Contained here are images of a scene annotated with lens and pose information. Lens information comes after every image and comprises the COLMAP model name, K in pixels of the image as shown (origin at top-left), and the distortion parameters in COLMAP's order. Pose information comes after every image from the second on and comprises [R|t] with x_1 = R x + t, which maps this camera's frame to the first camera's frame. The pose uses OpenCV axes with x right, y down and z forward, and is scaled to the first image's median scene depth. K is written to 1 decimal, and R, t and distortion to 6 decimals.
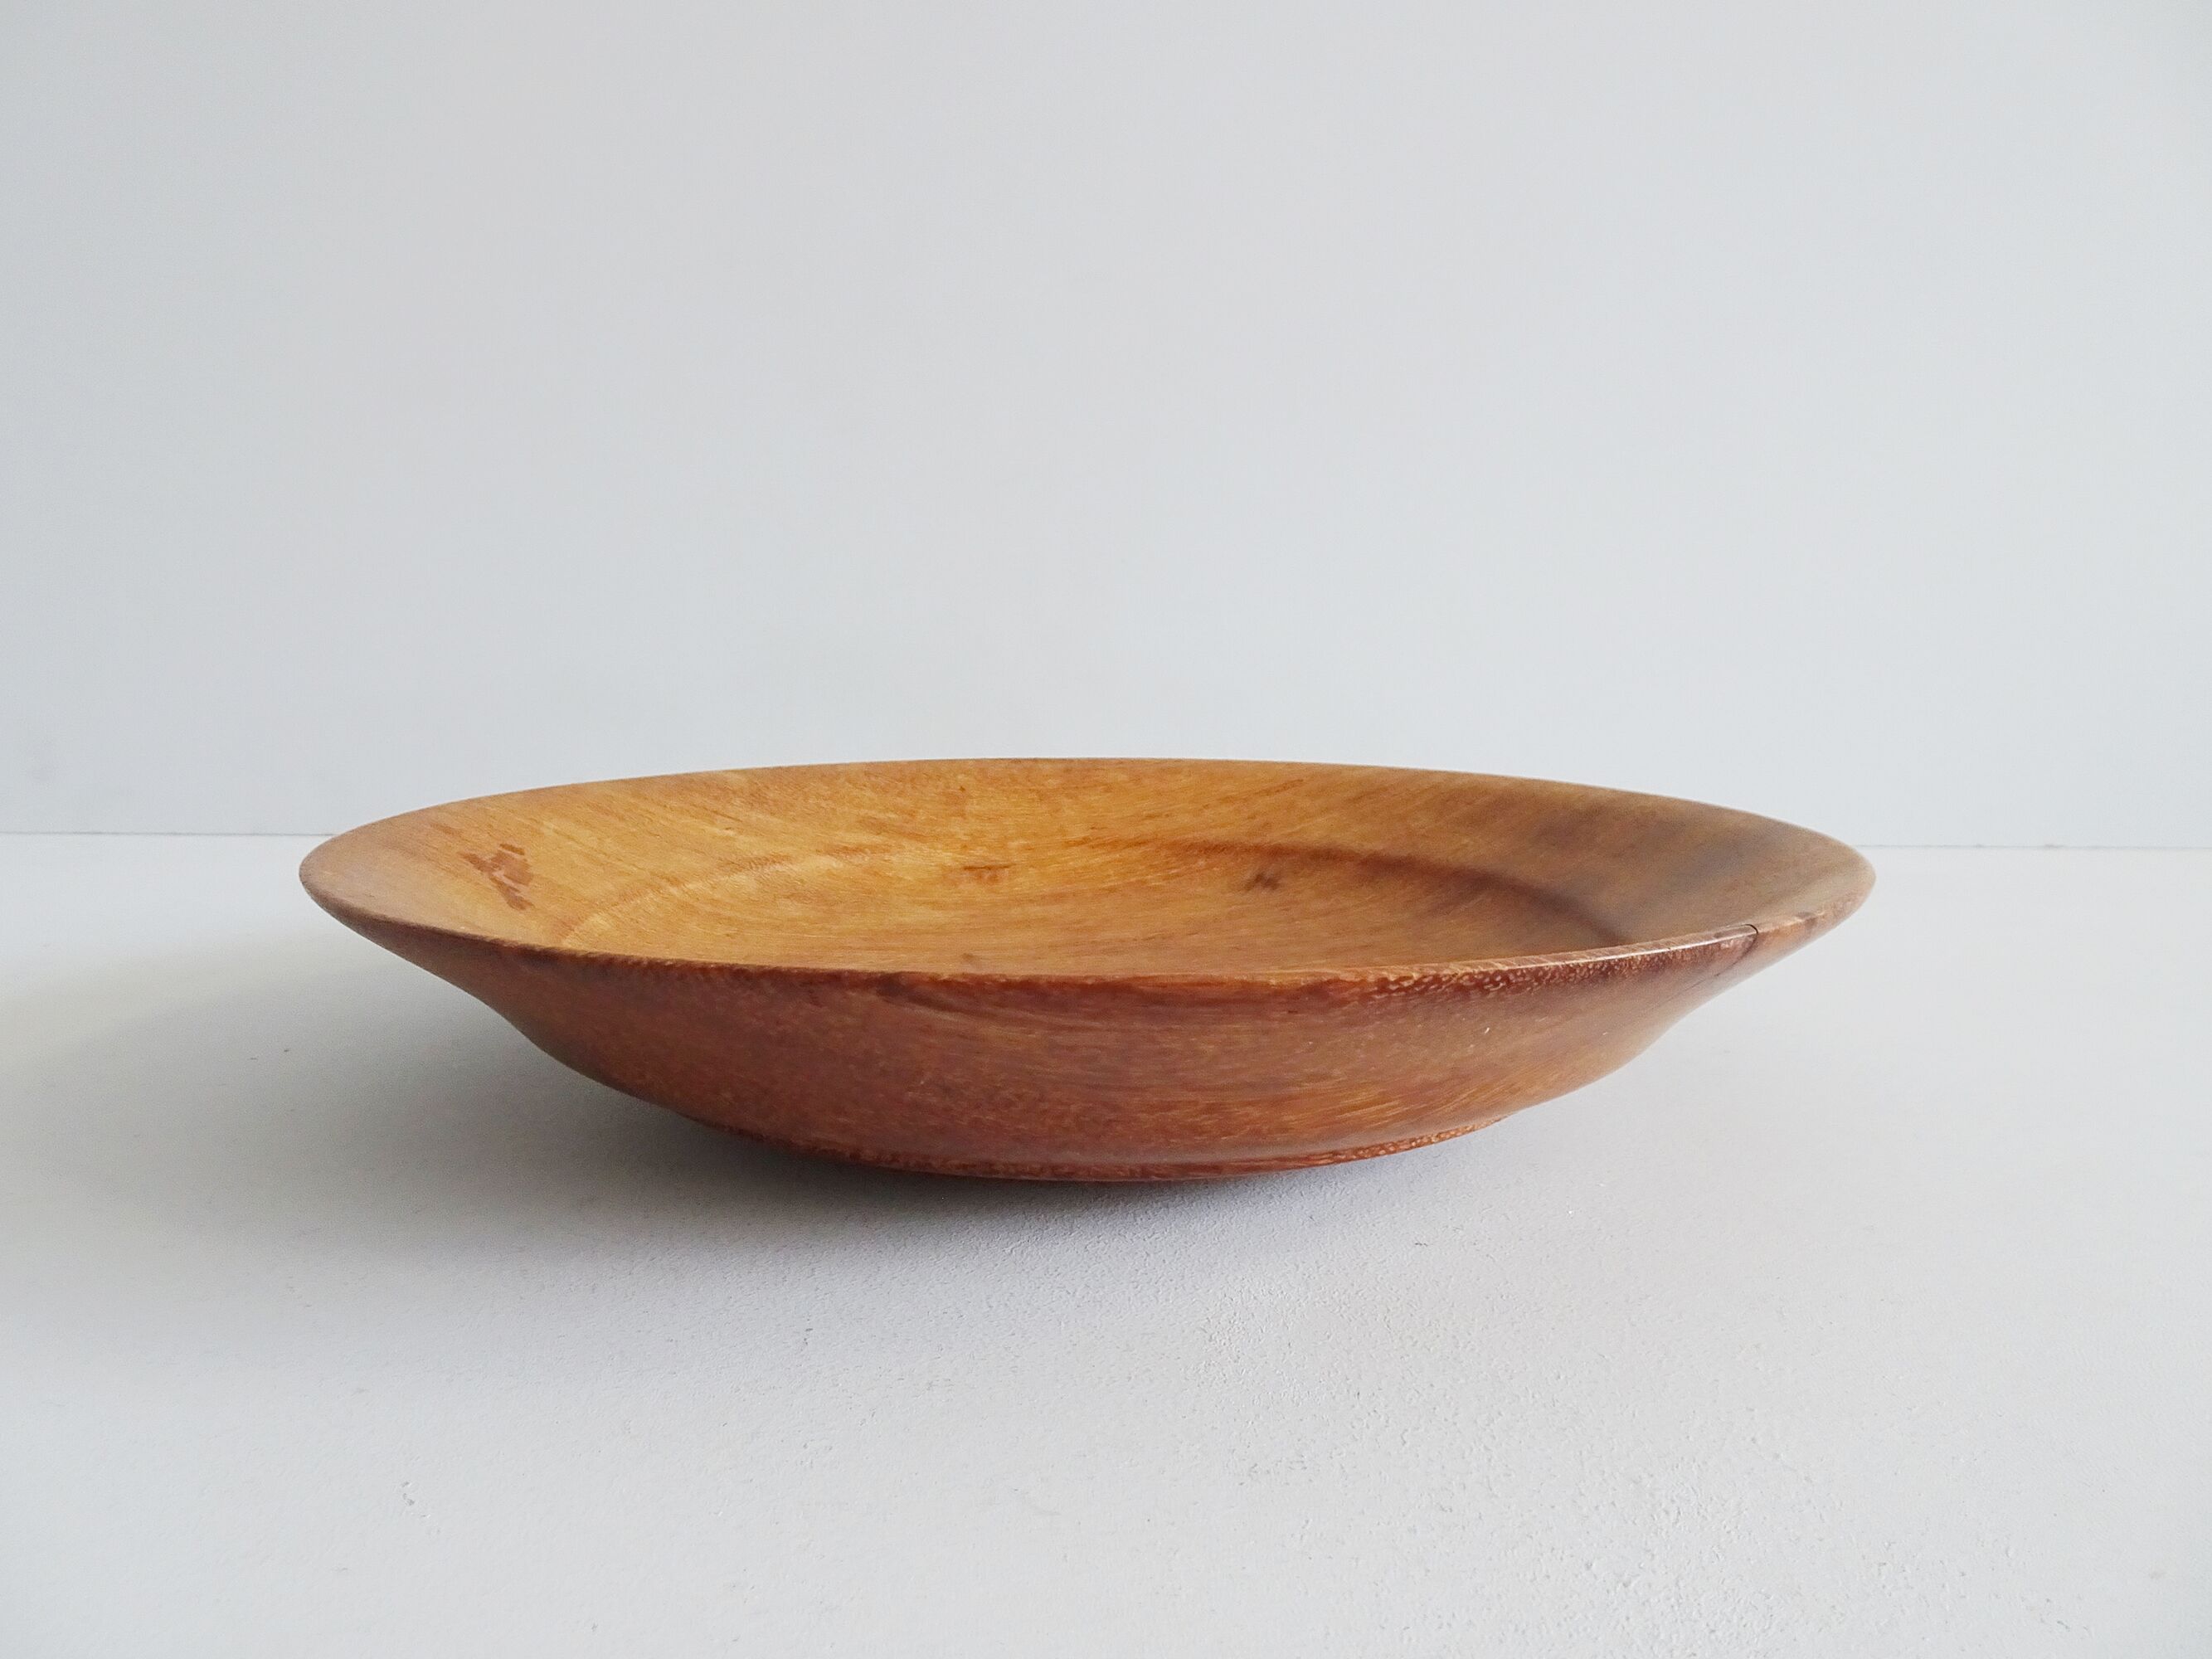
lens RADIAL K [[1562.4, 0, 1106.0], [0, 1562.4, 829.5], [0, 0, 1]] dist [0.013849, -0.001756]
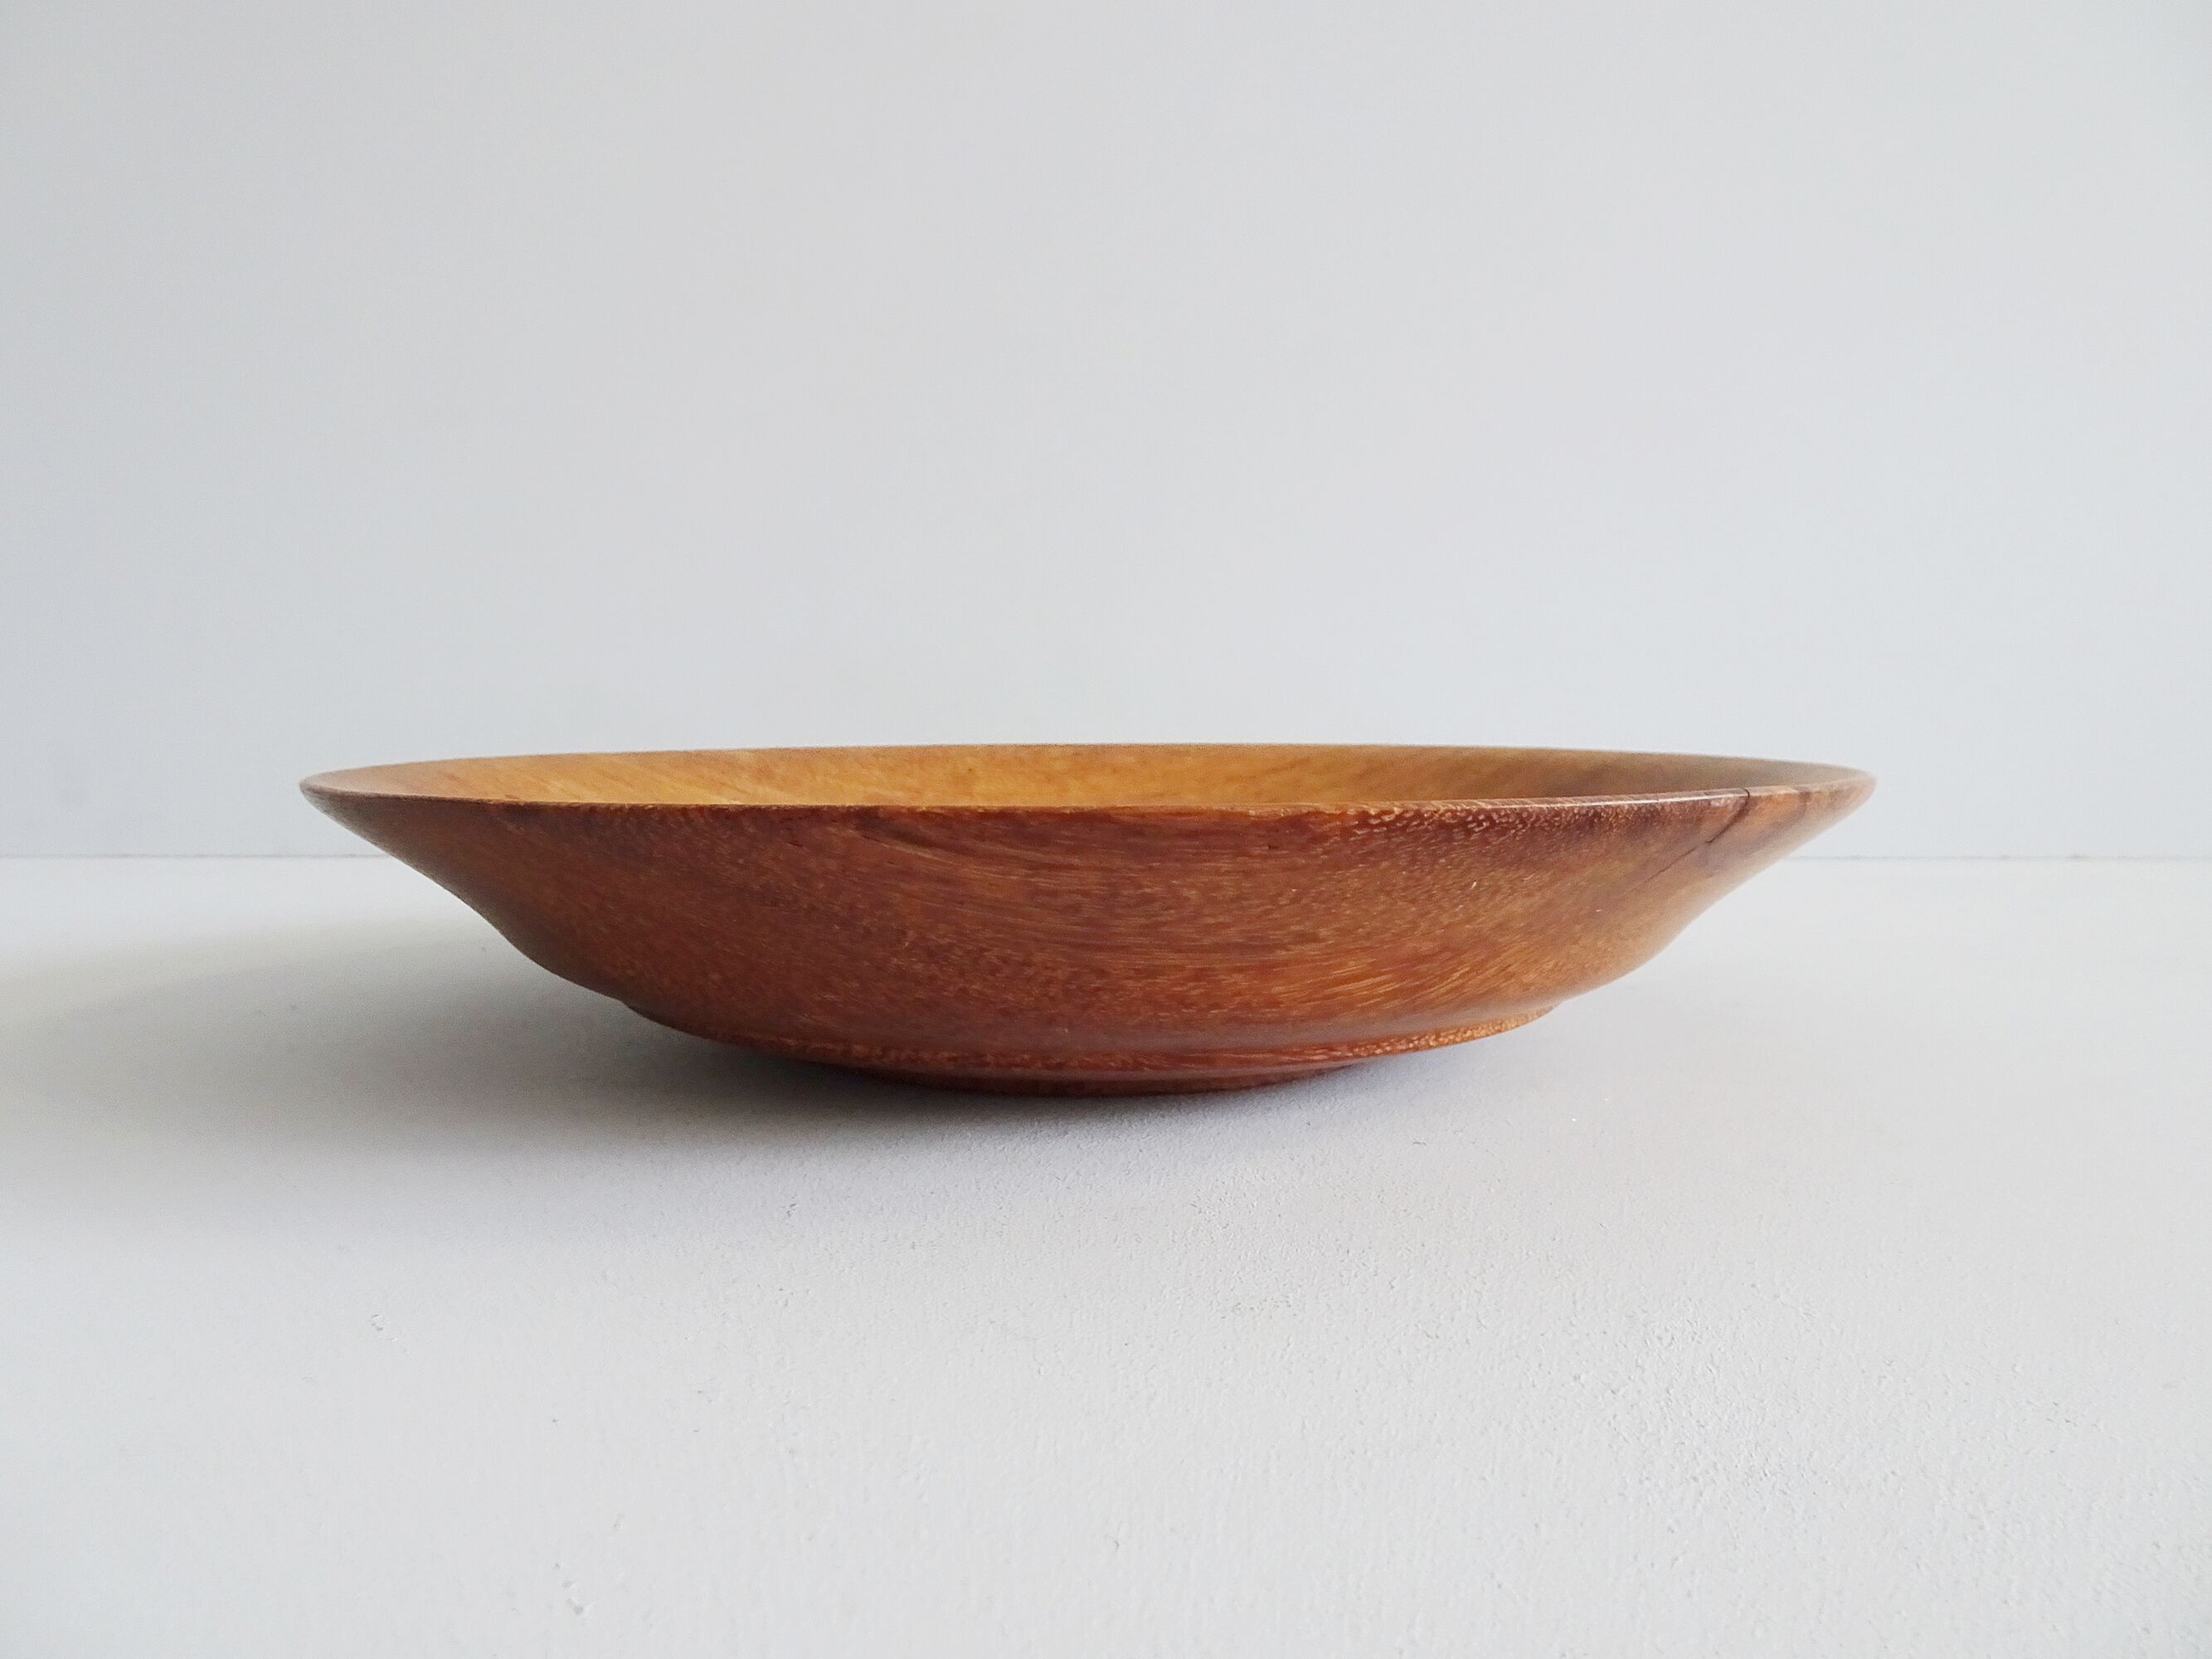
lens RADIAL K [[1562.4, 0, 1106.0], [0, 1562.4, 829.5], [0, 0, 1]] dist [0.013849, -0.001756]
pose [[0.999820, -0.007581, -0.017400, 0.027509], [0.006696, 0.998708, -0.050364, 0.140200], [0.017759, 0.050238, 0.998579, 0.004525]]
